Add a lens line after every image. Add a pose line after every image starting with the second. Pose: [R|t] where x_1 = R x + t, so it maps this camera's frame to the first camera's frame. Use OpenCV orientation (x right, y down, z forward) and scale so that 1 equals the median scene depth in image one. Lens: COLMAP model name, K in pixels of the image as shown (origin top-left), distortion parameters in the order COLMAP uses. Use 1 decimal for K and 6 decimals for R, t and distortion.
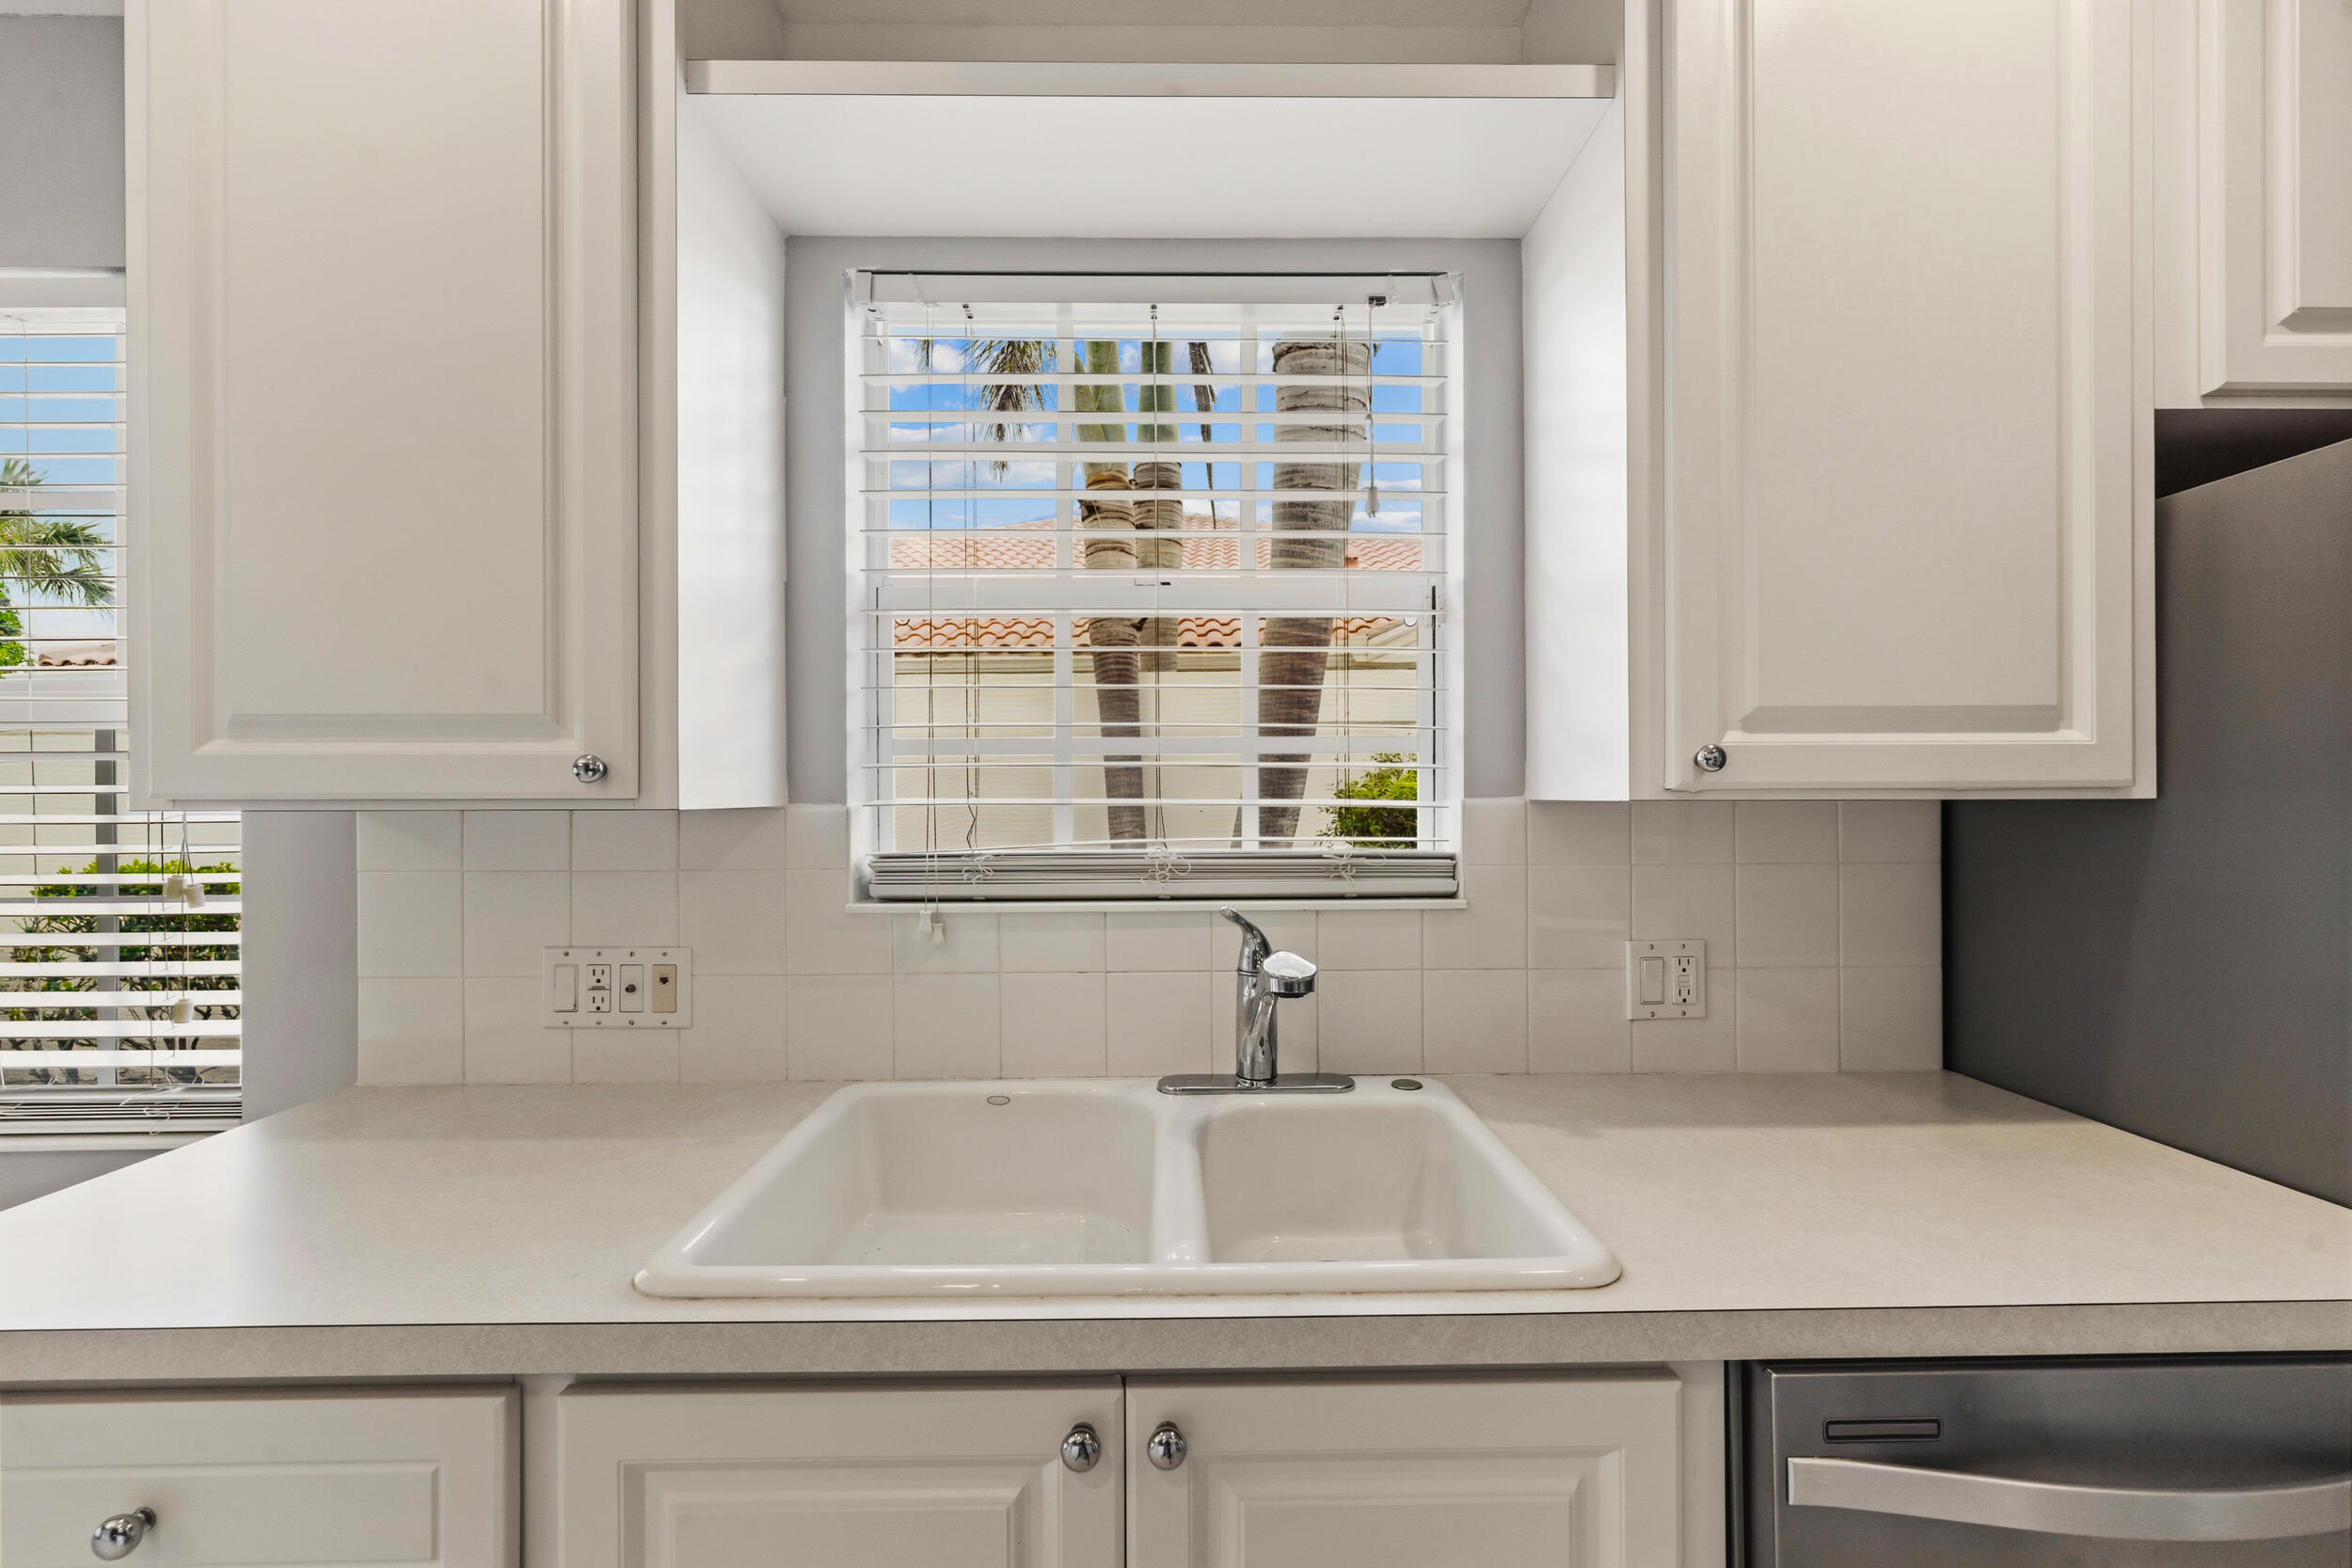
lens RADIAL K [[951.4, 0, 1176.0], [0, 951.4, 798.9], [0, 0, 1]] dist [-0.002571, -0.000475]
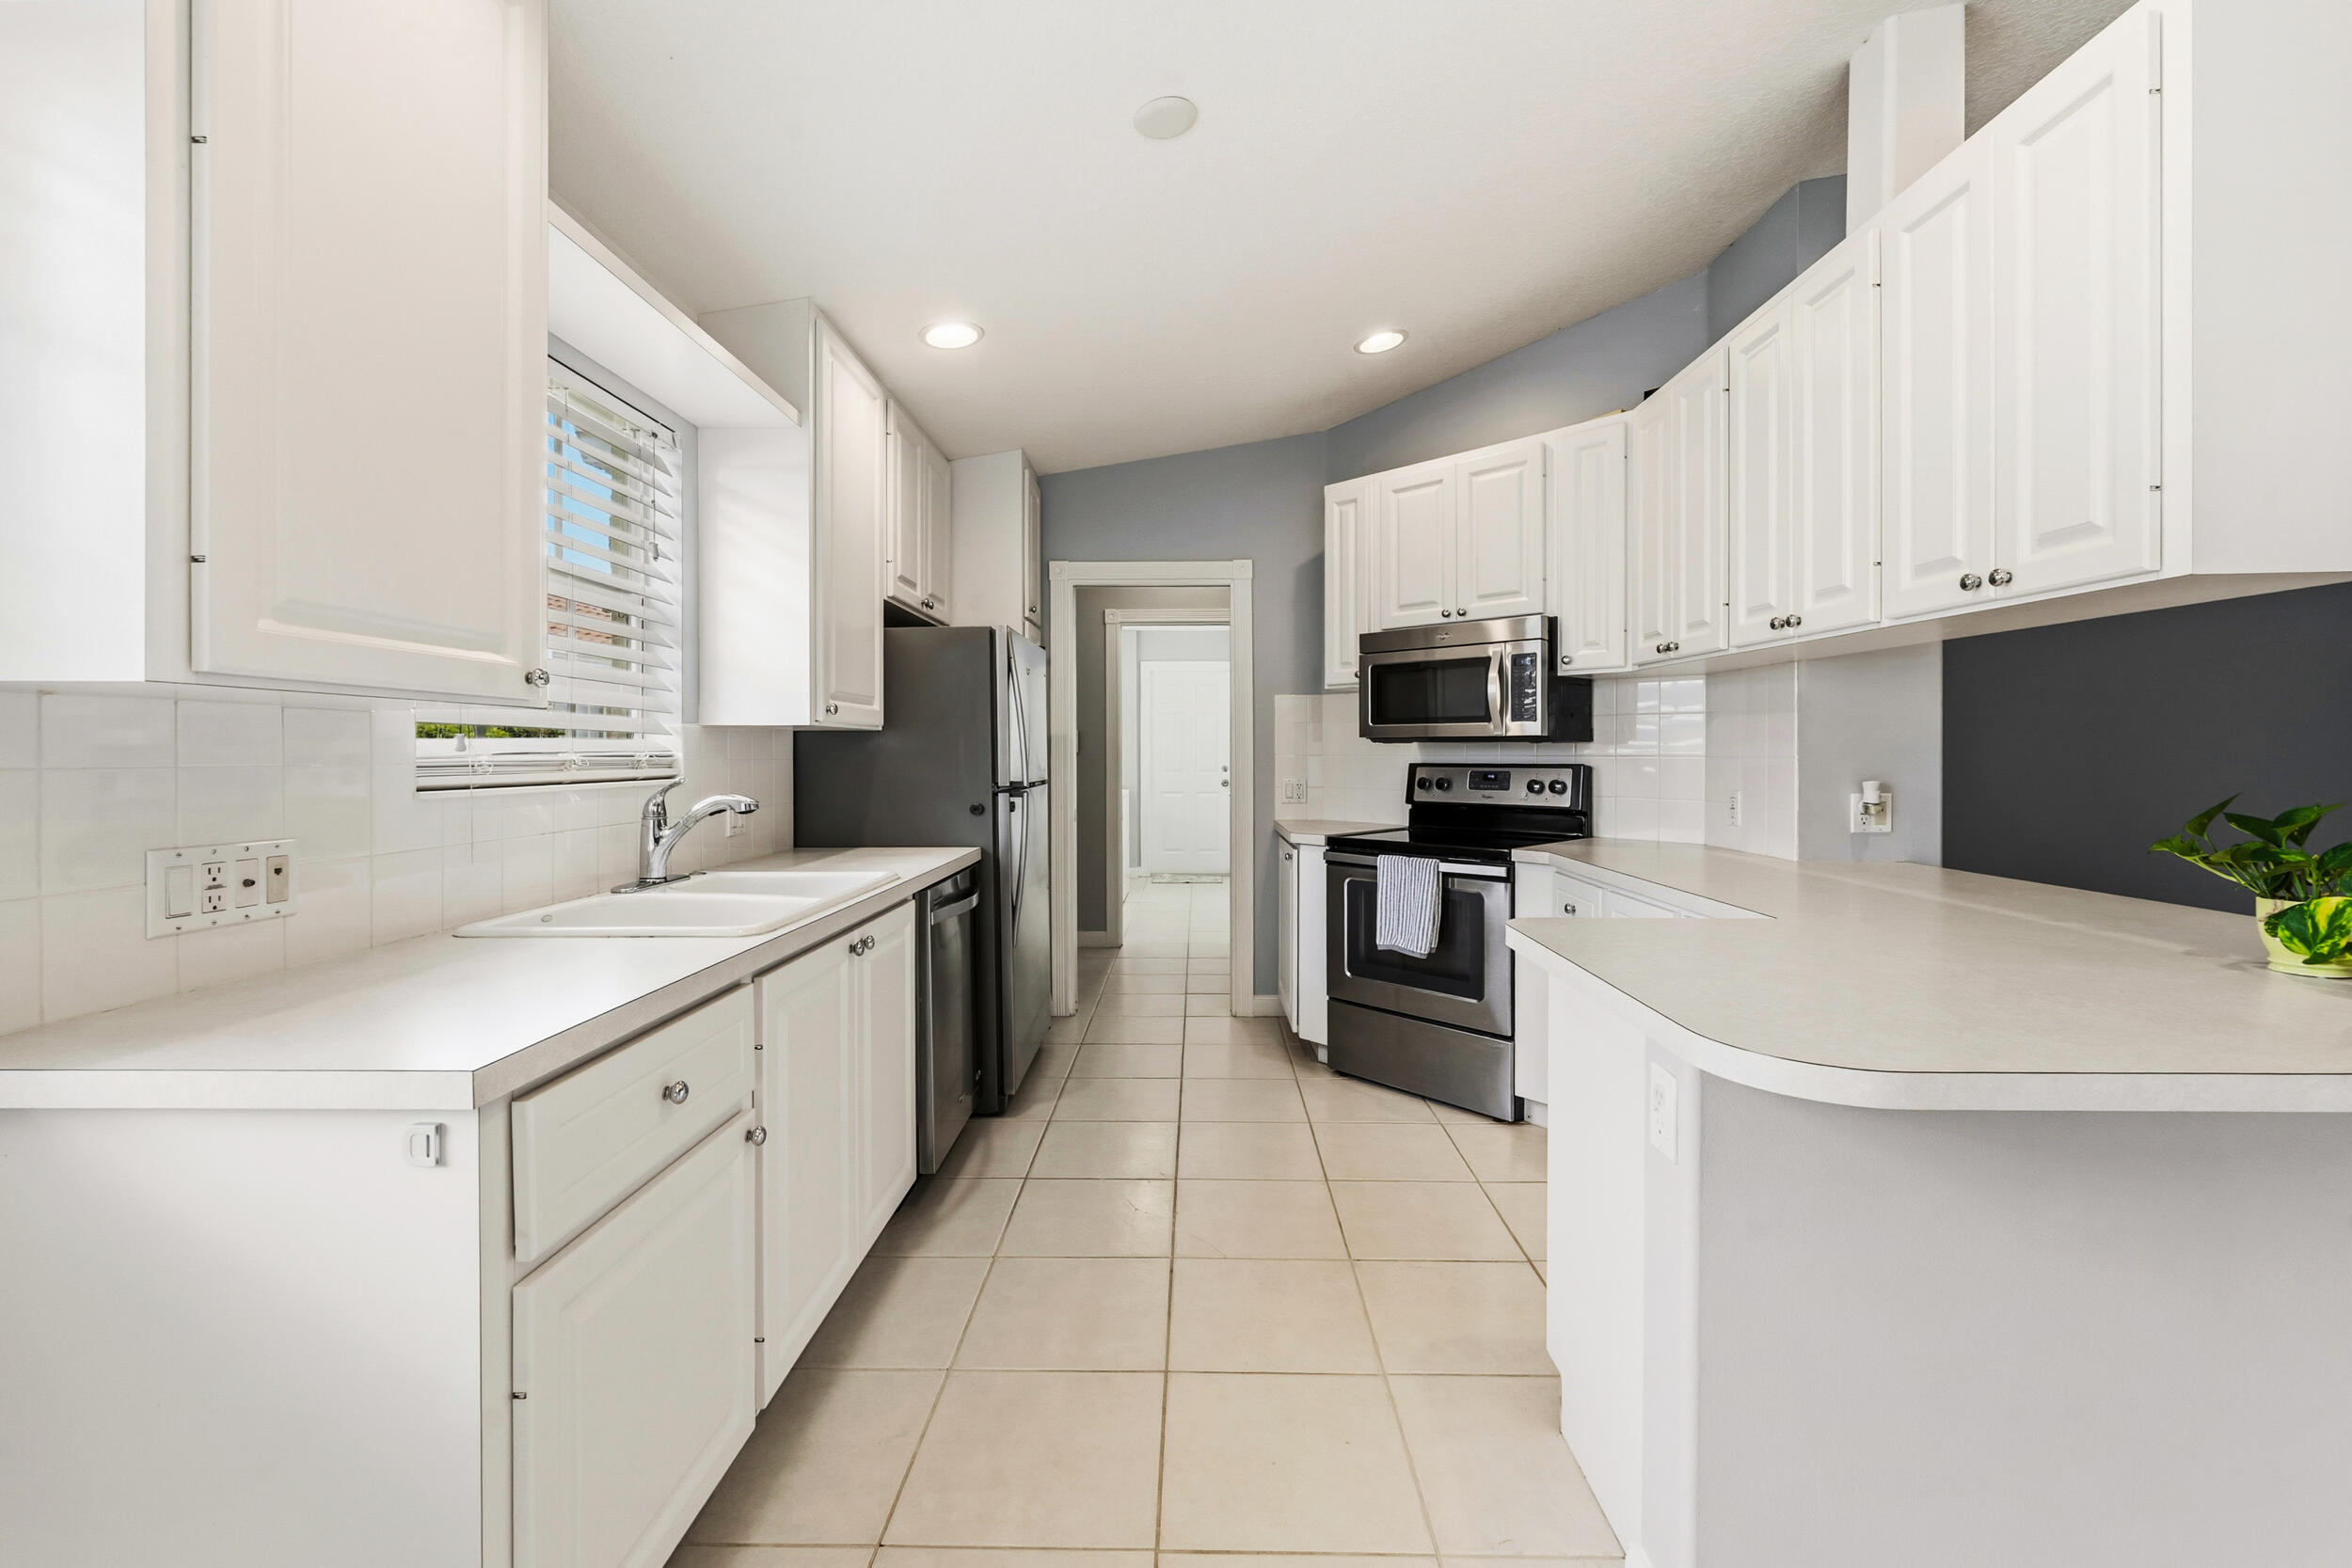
lens RADIAL K [[951.4, 0, 1172.1], [0, 951.4, 748.9], [0, 0, 1]] dist [-0.002571, -0.000475]
pose [[0.043536, 0.008153, 0.999019, -1.533431], [0.003869, 0.999958, -0.008329, 0.070116], [-0.999044, 0.004228, 0.043503, -0.019916]]
